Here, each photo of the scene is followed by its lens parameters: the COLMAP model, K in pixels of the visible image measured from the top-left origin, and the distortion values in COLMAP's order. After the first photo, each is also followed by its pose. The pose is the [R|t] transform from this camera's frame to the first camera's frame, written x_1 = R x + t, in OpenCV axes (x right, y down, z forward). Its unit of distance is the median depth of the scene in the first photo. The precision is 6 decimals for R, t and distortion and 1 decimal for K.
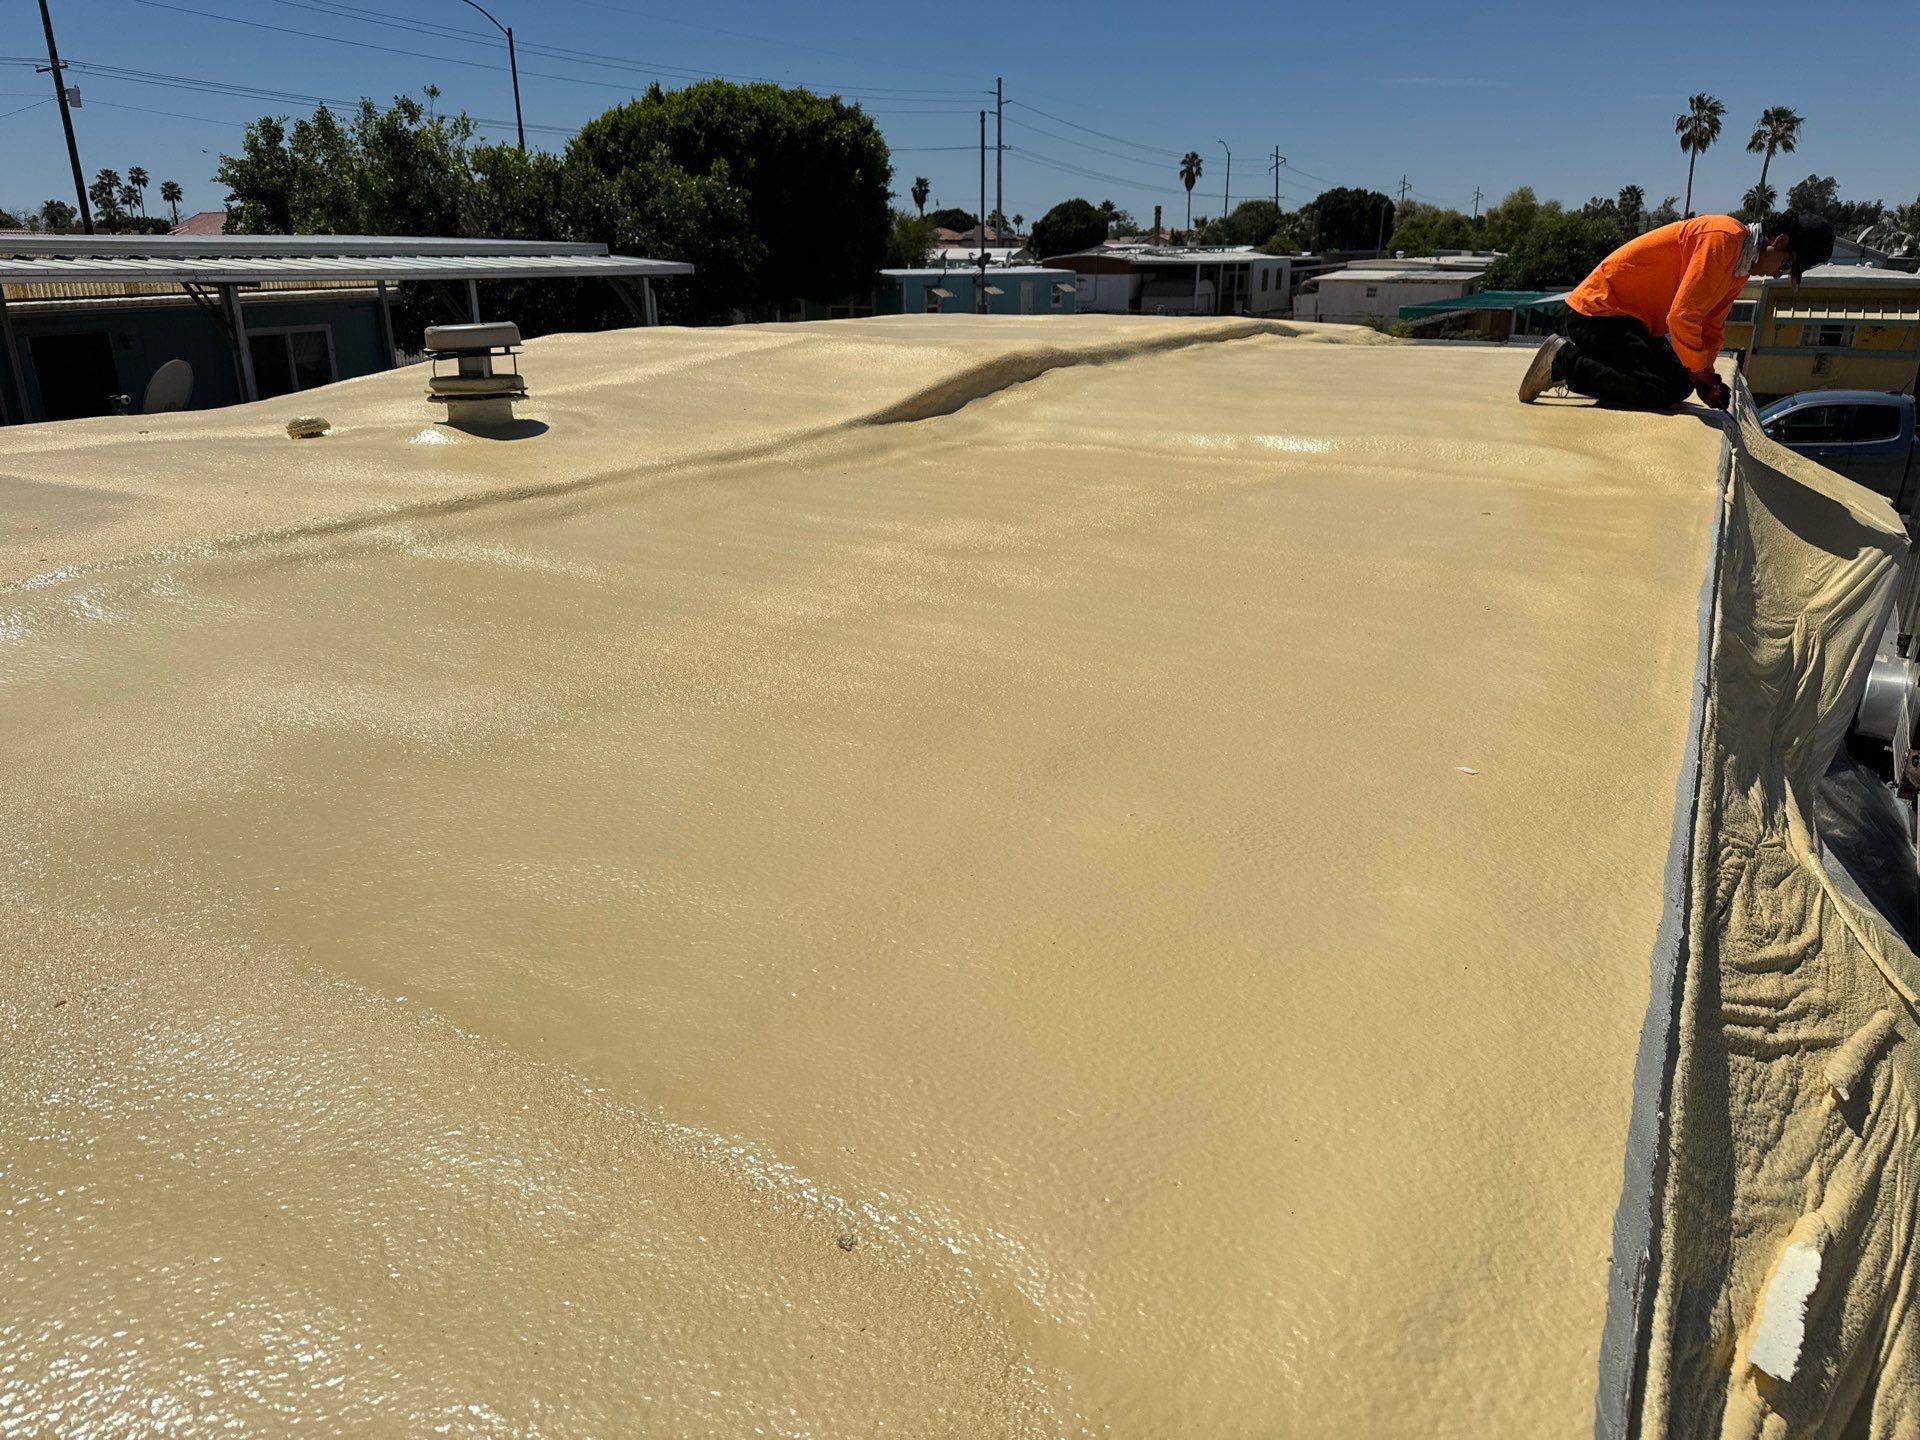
lens RADIAL K [[1330.1, 0, 965.0], [0, 1330.1, 721.0], [0, 0, 1]] dist [0.015357, -0.023822]
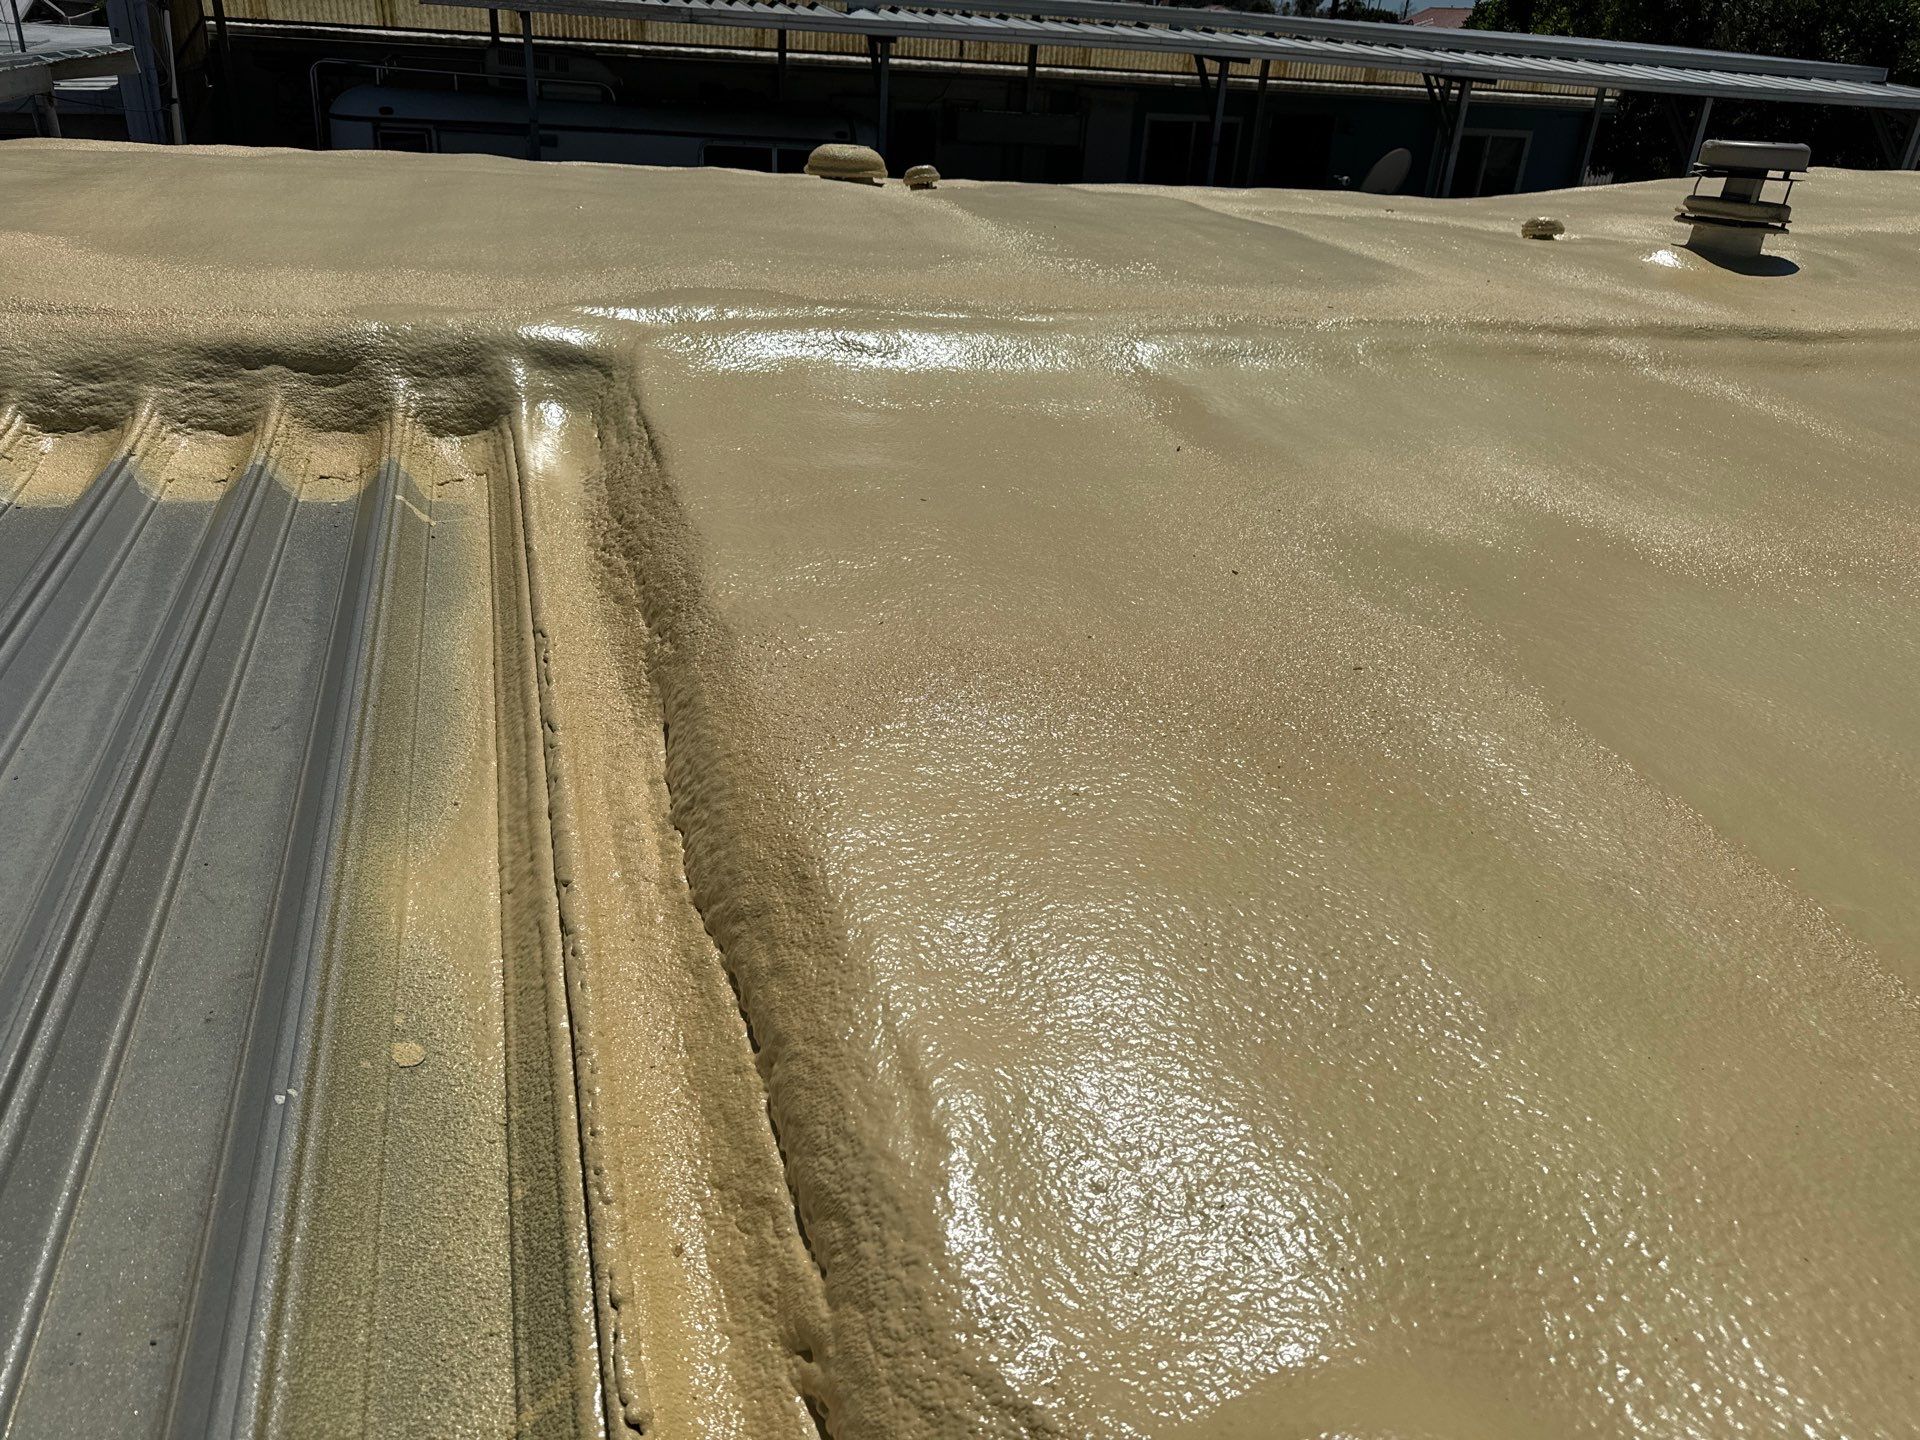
lens RADIAL K [[1366.9, 0, 963.1], [0, 1366.9, 719.3], [0, 0, 1]] dist [-0.006495, -0.003601]
pose [[0.723691, 0.357490, -0.590315, -0.071679], [-0.290938, 0.933688, 0.208761, 0.036397], [0.625800, 0.020666, 0.779709, -0.062255]]
